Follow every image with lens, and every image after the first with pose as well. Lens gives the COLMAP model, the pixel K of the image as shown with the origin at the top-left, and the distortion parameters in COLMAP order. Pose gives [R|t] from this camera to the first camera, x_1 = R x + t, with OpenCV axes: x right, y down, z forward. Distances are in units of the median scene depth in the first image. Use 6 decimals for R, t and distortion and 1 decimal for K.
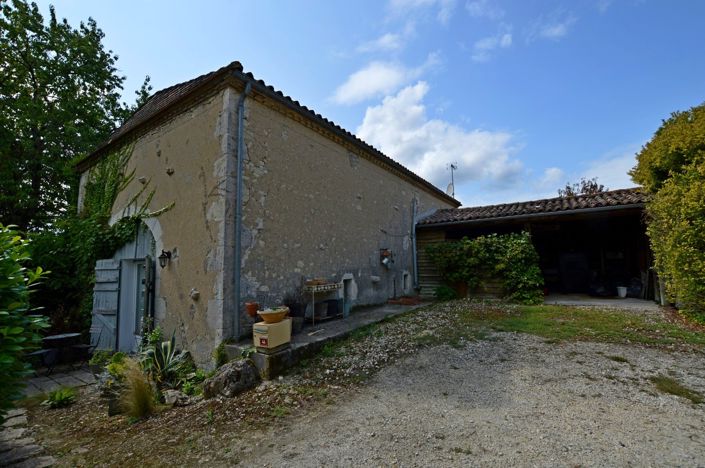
lens RADIAL K [[334.1, 0, 352.5], [0, 334.1, 234.0], [0, 0, 1]] dist [-0.000179, -0.000135]
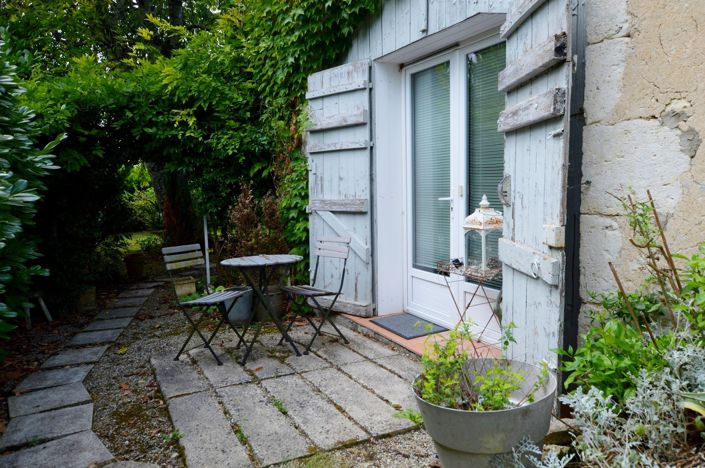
lens RADIAL K [[501.5, 0, 352.5], [0, 501.5, 234.0], [0, 0, 1]] dist [0.001323, 0.000182]
pose [[0.898911, 0.049573, -0.435318, -0.469848], [0.041505, 0.979475, 0.197246, 0.150049], [0.436162, -0.195375, 0.878403, 0.489371]]
